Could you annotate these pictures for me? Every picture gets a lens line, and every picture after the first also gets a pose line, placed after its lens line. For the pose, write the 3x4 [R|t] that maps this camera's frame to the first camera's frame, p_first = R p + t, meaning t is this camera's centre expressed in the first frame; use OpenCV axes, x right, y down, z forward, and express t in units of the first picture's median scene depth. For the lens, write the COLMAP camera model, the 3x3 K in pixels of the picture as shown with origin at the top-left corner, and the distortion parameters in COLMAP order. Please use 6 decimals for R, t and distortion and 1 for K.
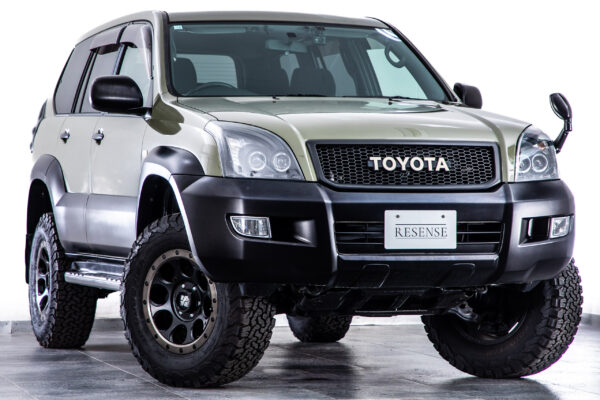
lens RADIAL K [[1846.1, 0, 300.0], [0, 1846.1, 200.0], [0, 0, 1]] dist [0.507137, 0.072519]
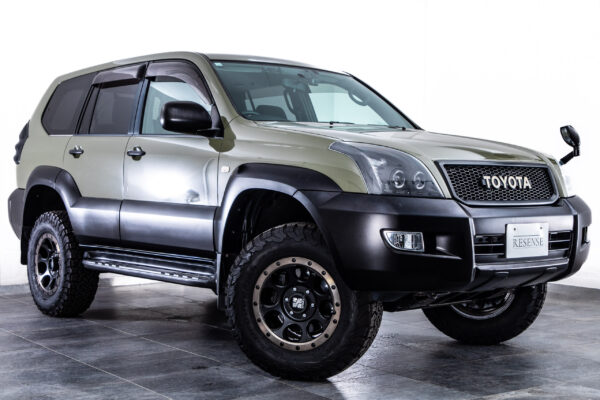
lens RADIAL K [[842.8, 0, 300.0], [0, 842.8, 200.0], [0, 0, 1]] dist [0.131815, 0.007466]
pose [[0.938841, -0.000789, 0.344351, -0.234584], [-0.005747, 0.999822, 0.017961, -0.016440], [-0.344304, -0.018842, 0.938669, 0.521267]]
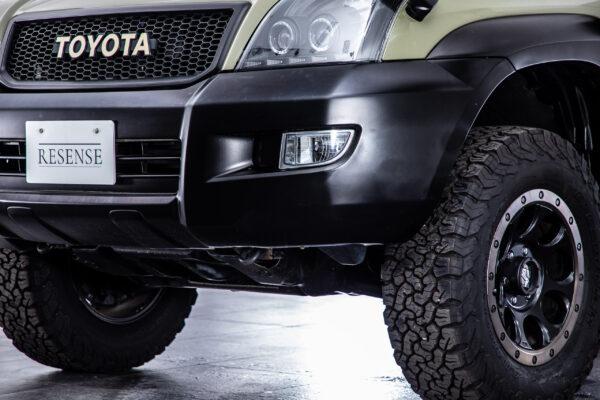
lens RADIAL K [[1846.1, 0, 300.0], [0, 1846.1, 200.0], [0, 0, 1]] dist [0.507137, 0.072519]
pose [[0.510738, 0.021886, -0.859458, 0.596156], [0.002956, 0.999625, 0.027212, 0.014319], [0.859731, -0.016439, 0.510482, 0.707003]]
